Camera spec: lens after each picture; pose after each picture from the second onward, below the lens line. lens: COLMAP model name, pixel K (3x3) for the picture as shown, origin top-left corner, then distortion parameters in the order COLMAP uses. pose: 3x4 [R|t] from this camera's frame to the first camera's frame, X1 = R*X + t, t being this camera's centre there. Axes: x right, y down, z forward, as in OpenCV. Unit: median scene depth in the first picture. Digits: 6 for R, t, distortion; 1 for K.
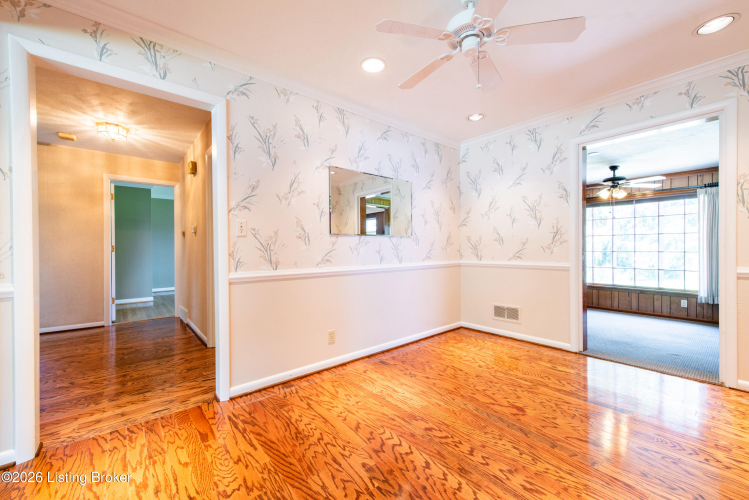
lens RADIAL K [[299.8, 0, 374.5], [0, 299.8, 250.0], [0, 0, 1]] dist [0.011039, -0.000421]
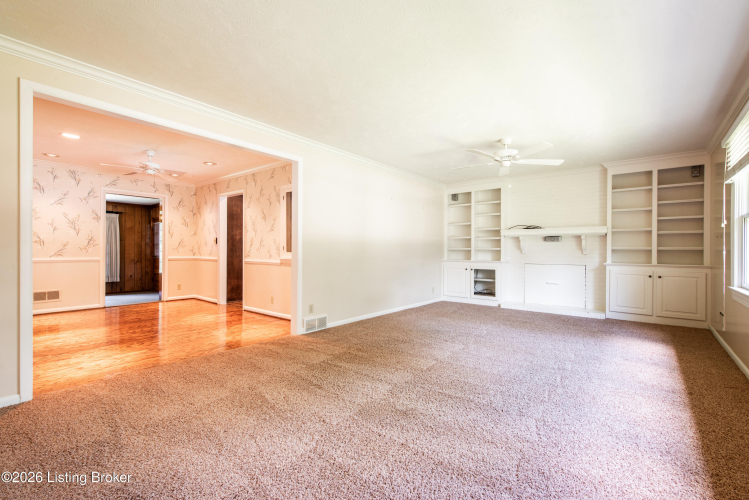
lens RADIAL K [[327.3, 0, 374.5], [0, 327.3, 250.0], [0, 0, 1]] dist [0.003176, 0.000261]
pose [[-0.189335, 0.005020, 0.981900, -1.925583], [-0.001467, 0.999984, -0.005395, 0.010593], [-0.981911, -0.002462, -0.189324, -0.253898]]
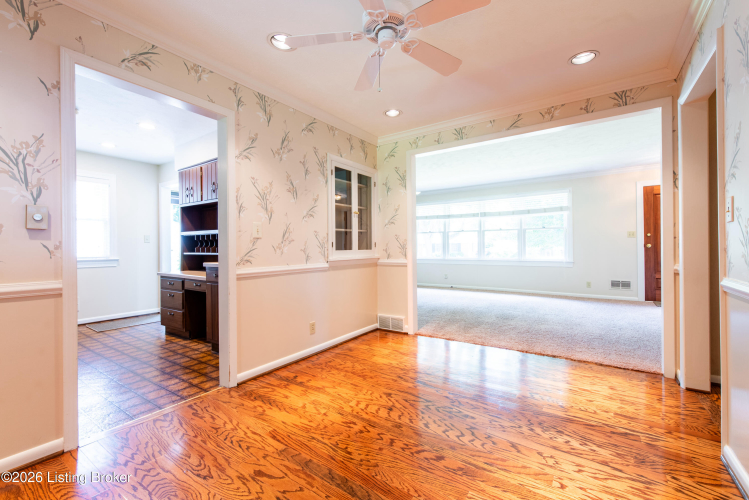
lens RADIAL K [[323.4, 0, 373.4], [0, 323.4, 246.2], [0, 0, 1]] dist [0.000564, -0.000114]
pose [[-0.964927, 0.016755, -0.261985, 0.435426], [0.016081, 0.999860, 0.004716, -0.008912], [0.262027, 0.000338, -0.965060, 1.350120]]
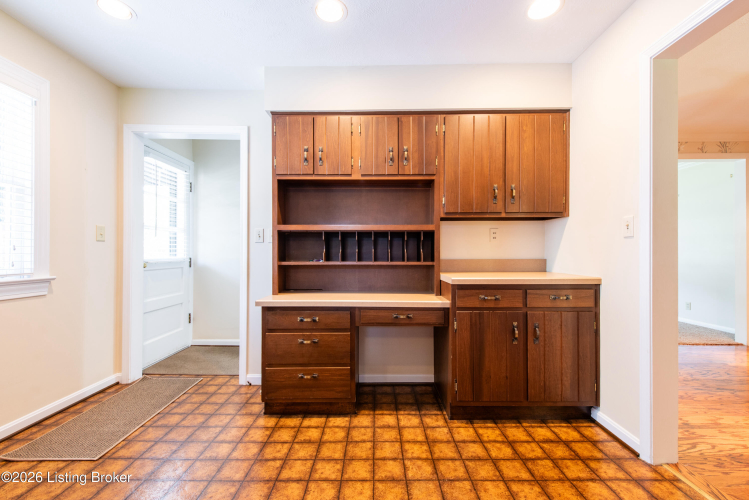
lens RADIAL K [[319.0, 0, 372.2], [0, 319.0, 256.1], [0, 0, 1]] dist [-0.000892, 0.000208]
pose [[-0.647749, 0.013499, -0.761734, 1.557701], [0.001695, 0.999866, 0.016277, -0.016600], [0.761852, 0.009253, -0.647685, 0.176543]]
